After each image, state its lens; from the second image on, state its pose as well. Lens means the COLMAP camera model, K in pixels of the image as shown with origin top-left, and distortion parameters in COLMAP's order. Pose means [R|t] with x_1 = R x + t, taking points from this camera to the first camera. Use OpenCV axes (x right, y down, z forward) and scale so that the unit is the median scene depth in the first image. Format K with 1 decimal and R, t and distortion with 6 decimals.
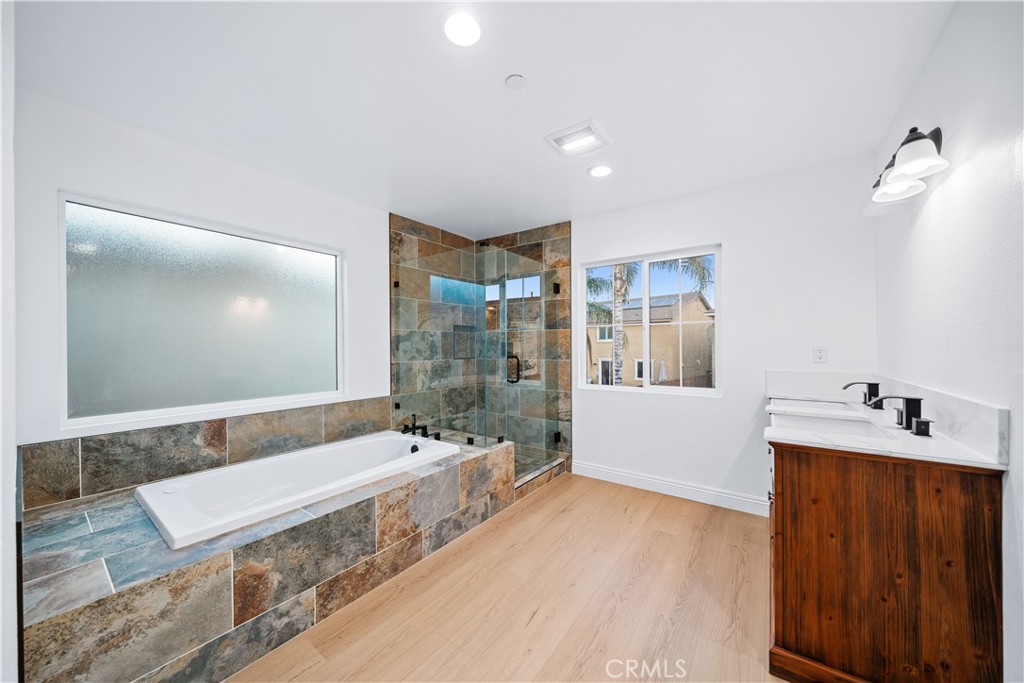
lens RADIAL K [[354.3, 0, 511.5], [0, 354.3, 343.6], [0, 0, 1]] dist [-0.008996, -0.000380]
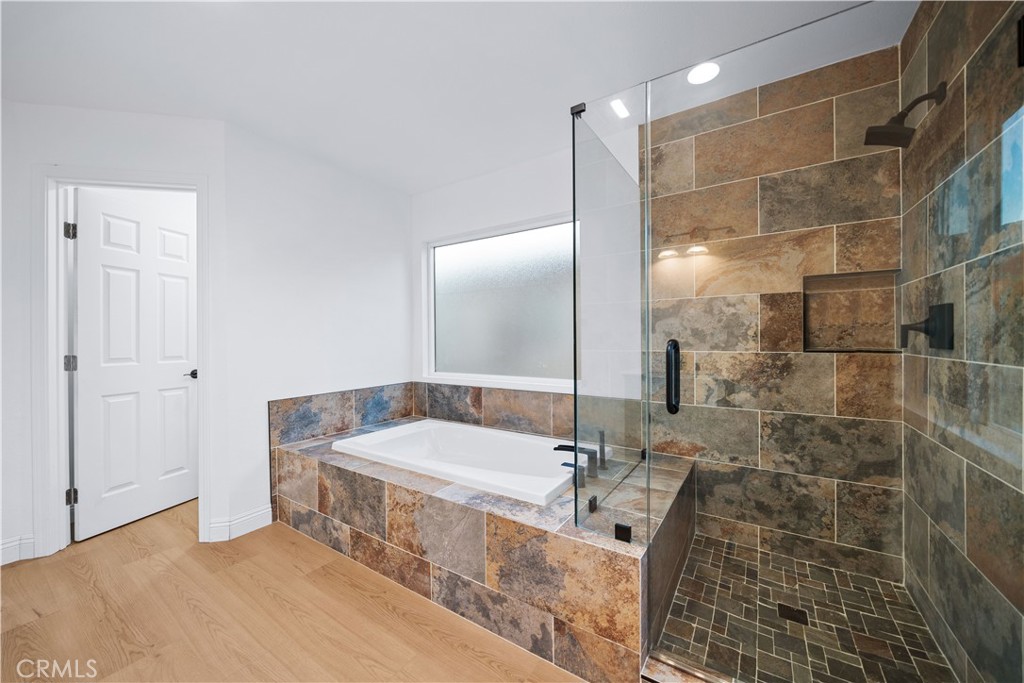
lens RADIAL K [[382.2, 0, 509.6], [0, 382.2, 340.3], [0, 0, 1]] dist [-0.003321, -0.000086]
pose [[0.047595, 0.010849, -0.998808, 0.537972], [0.012062, 0.999862, 0.011435, 0.033714], [0.998794, -0.012592, 0.047458, 1.055810]]
